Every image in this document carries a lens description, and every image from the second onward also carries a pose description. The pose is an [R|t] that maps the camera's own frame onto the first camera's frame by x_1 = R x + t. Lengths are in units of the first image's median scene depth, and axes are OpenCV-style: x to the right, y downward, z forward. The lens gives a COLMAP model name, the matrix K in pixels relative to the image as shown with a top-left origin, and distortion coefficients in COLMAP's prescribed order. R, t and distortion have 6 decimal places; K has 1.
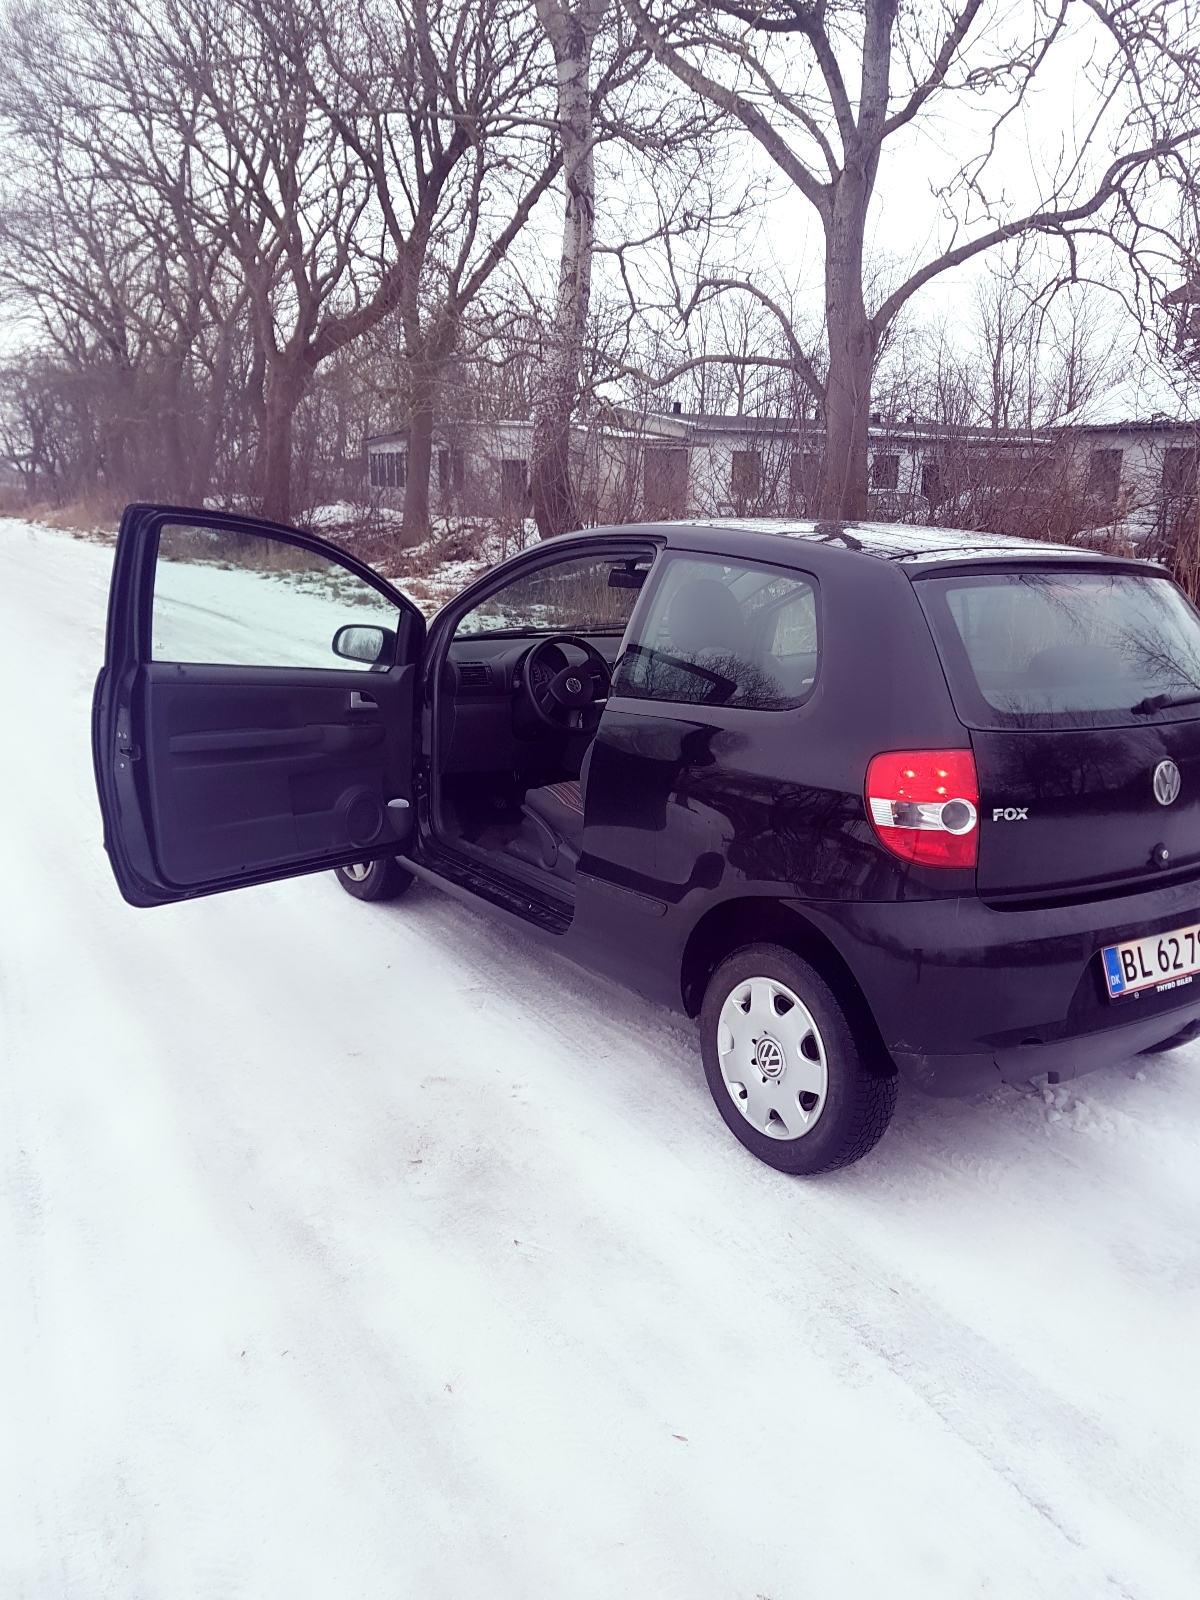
lens RADIAL K [[1211.7, 0, 600.0], [0, 1211.7, 800.0], [0, 0, 1]] dist [-0.002881, -0.000024]
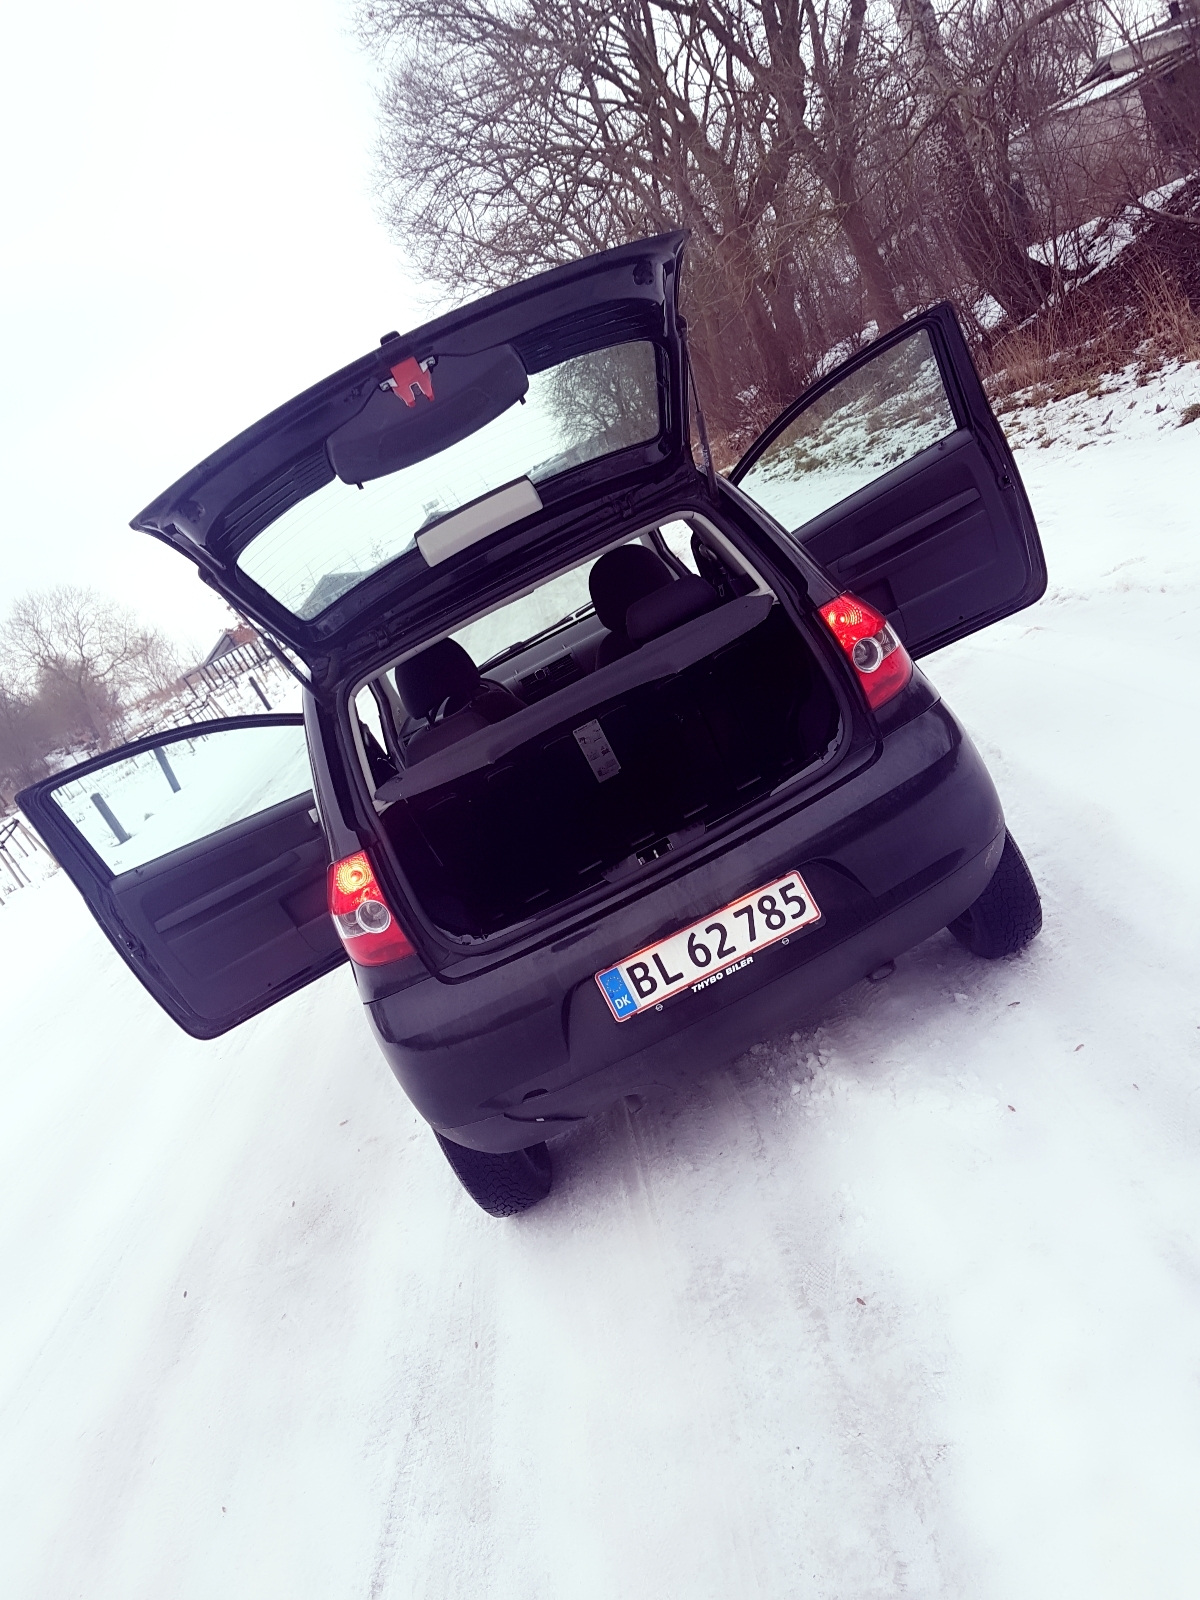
lens RADIAL K [[1211.7, 0, 600.0], [0, 1211.7, 800.0], [0, 0, 1]] dist [-0.002881, -0.000024]
pose [[0.772502, -0.306668, -0.556053, 0.962400], [0.384972, 0.922561, 0.026026, -0.028069], [0.505012, -0.234170, 0.830739, 0.234352]]
